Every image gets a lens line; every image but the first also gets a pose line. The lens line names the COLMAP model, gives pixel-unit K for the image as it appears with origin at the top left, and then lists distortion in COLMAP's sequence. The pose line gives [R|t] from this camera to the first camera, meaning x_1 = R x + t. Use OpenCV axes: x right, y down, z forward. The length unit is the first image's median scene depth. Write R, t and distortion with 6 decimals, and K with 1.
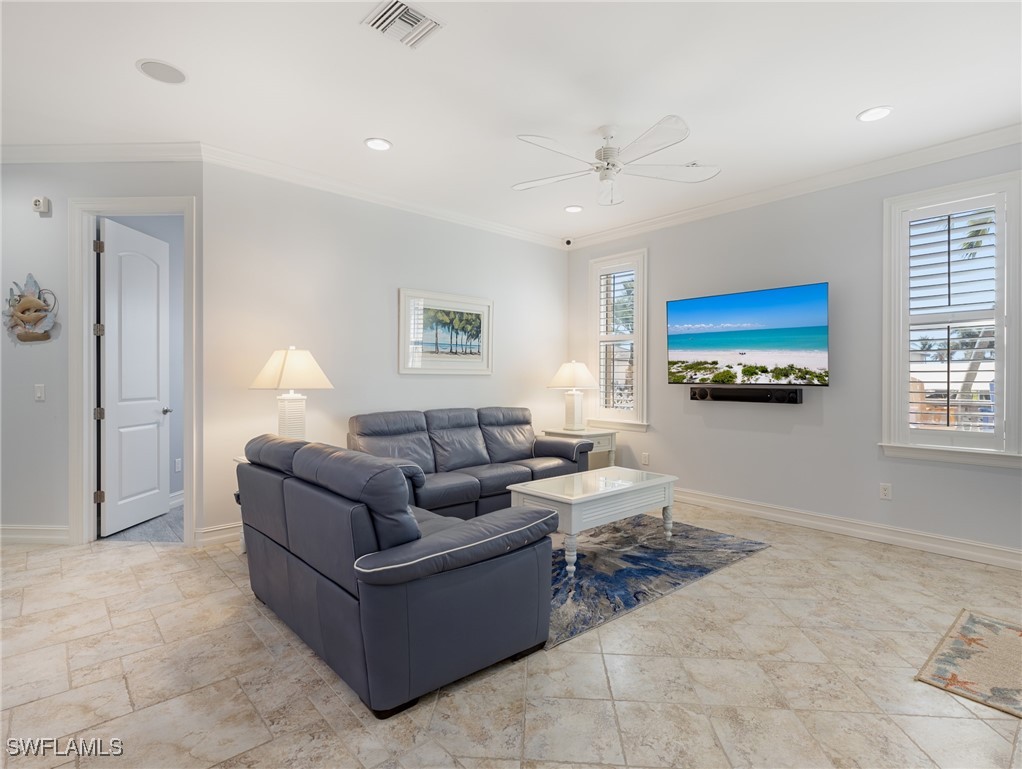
lens RADIAL K [[517.6, 0, 516.1], [0, 517.6, 387.0], [0, 0, 1]] dist [0.007270, -0.001942]
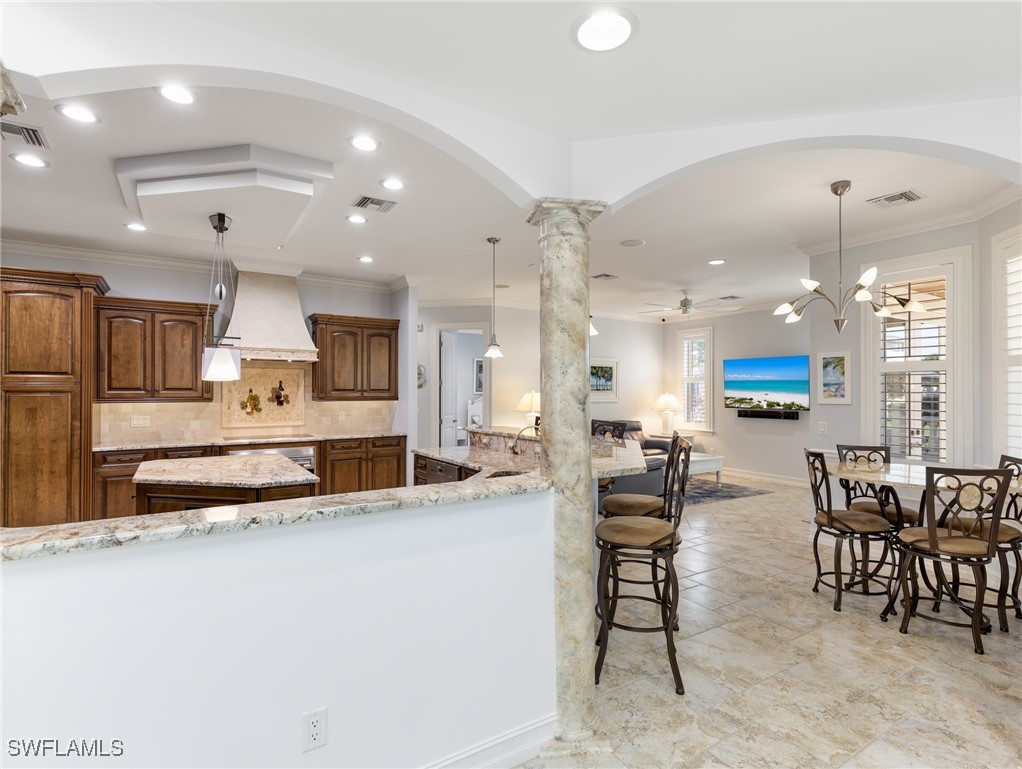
lens RADIAL K [[517.6, 0, 515.3], [0, 517.6, 387.4], [0, 0, 1]] dist [0.007270, -0.001942]
pose [[0.987527, 0.000100, -0.157453, -0.129091], [-0.003762, 0.999729, -0.022960, -0.033730], [0.157408, 0.023266, 0.987260, -0.852742]]
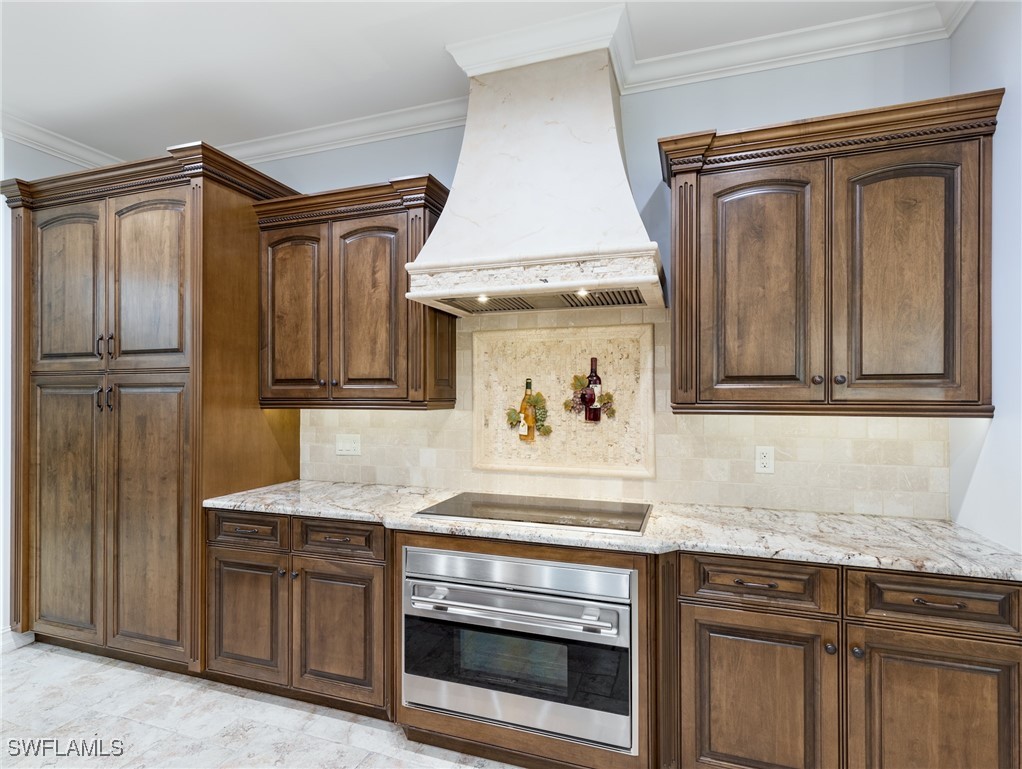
lens RADIAL K [[517.6, 0, 515.1], [0, 517.6, 395.1], [0, 0, 1]] dist [0.007270, -0.001942]
pose [[0.492662, 0.002348, -0.870218, -0.515341], [-0.014358, 0.999882, -0.005430, -0.038242], [0.870102, 0.015170, 0.492638, 0.025264]]
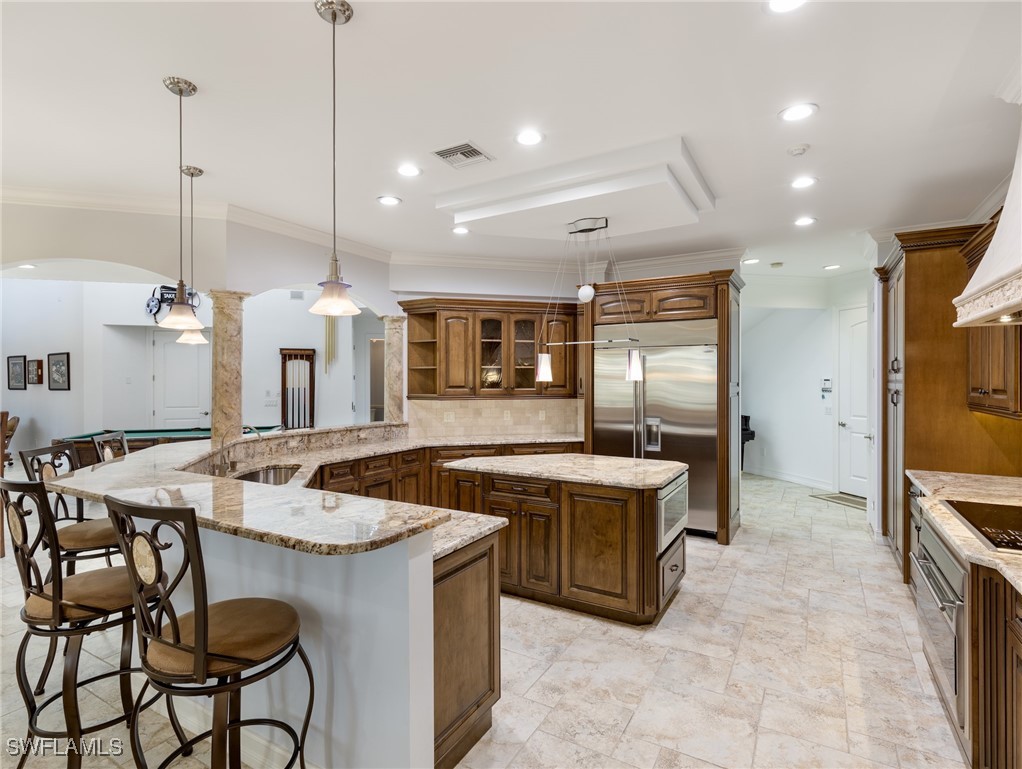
lens RADIAL K [[517.6, 0, 512.5], [0, 517.6, 380.5], [0, 0, 1]] dist [0.007270, -0.001942]
pose [[-0.951115, 0.003592, -0.308816, -0.333058], [-0.001784, 0.999852, 0.017125, -0.074154], [0.308832, 0.016839, -0.950968, 0.539939]]
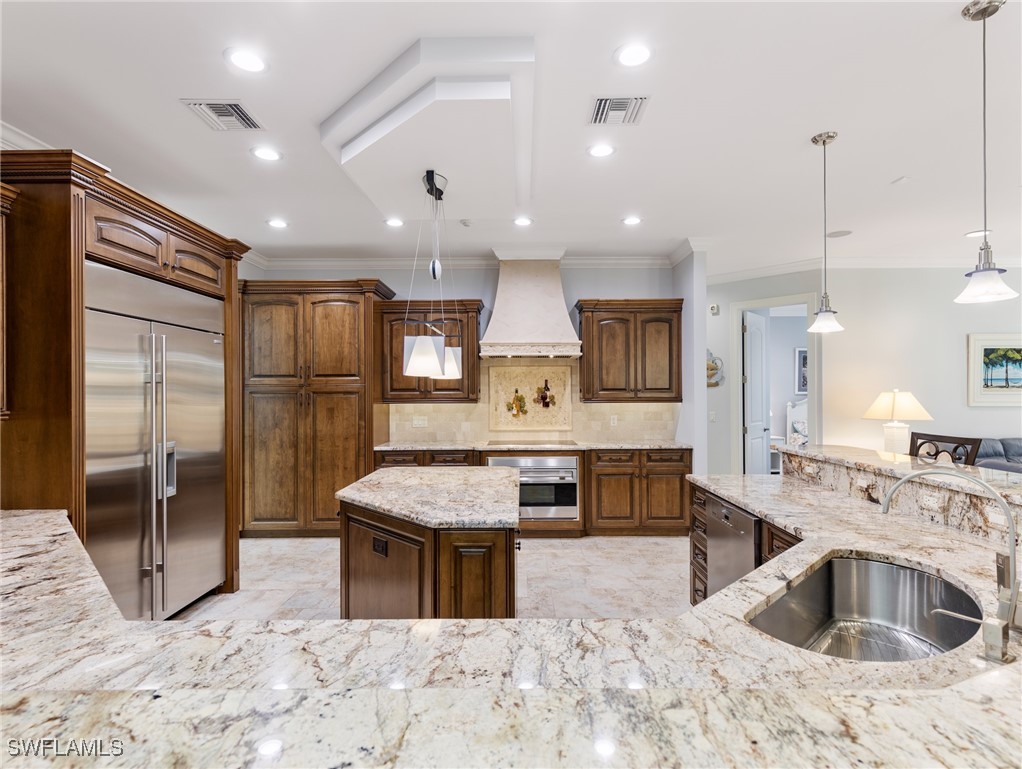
lens RADIAL K [[517.6, 0, 513.2], [0, 517.6, 390.3], [0, 0, 1]] dist [0.007270, -0.001942]
pose [[0.738099, -0.005708, -0.674668, -0.188350], [-0.006508, 0.999857, -0.015579, -0.035806], [0.674661, 0.015890, 0.737957, -0.565981]]
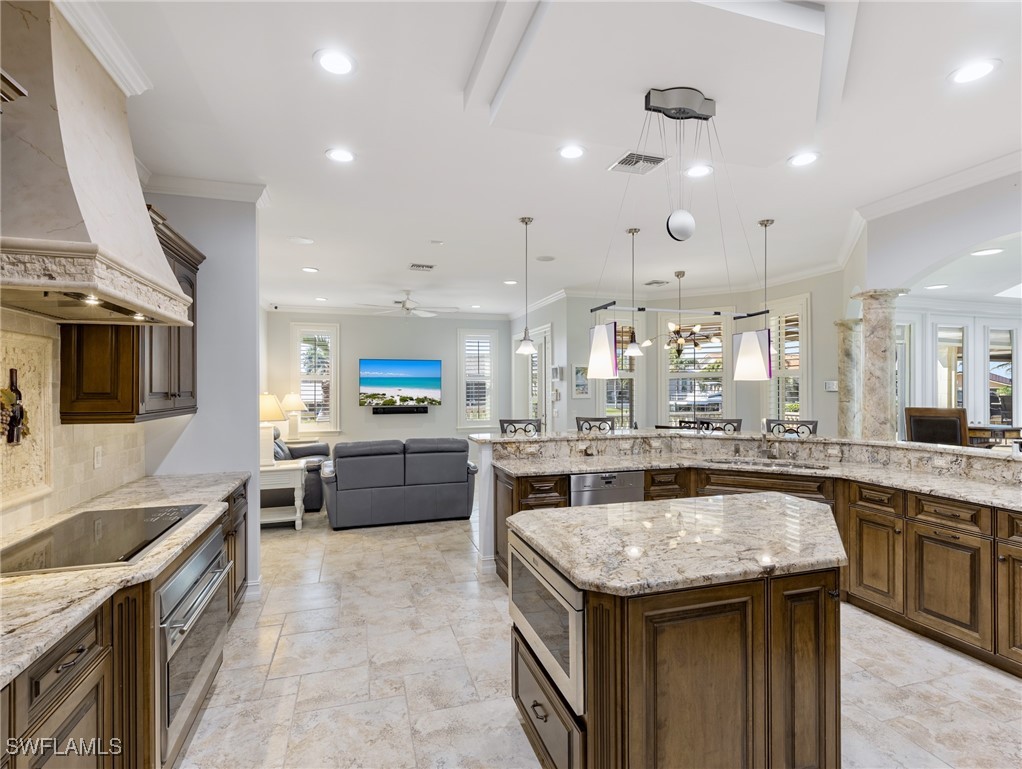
lens RADIAL K [[517.6, 0, 517.4], [0, 517.6, 386.9], [0, 0, 1]] dist [0.007270, -0.001942]
pose [[0.410831, -0.000172, 0.911712, -1.138816], [0.015770, 0.999852, -0.006918, -0.053664], [-0.911575, 0.017220, 0.410773, -0.219531]]
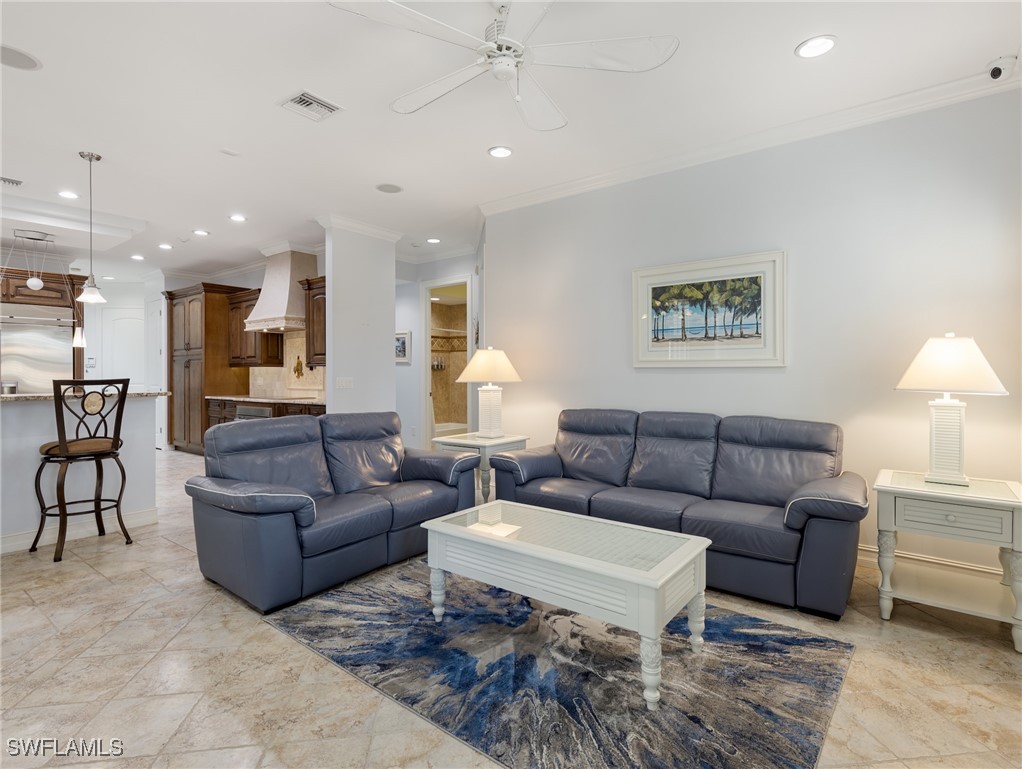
lens RADIAL K [[517.6, 0, 516.7], [0, 517.6, 381.7], [0, 0, 1]] dist [0.007270, -0.001942]
pose [[0.190227, 0.015402, -0.981619, 0.588944], [-0.011127, 0.999847, 0.013532, -0.010737], [0.981677, 0.008349, 0.190369, 0.622832]]
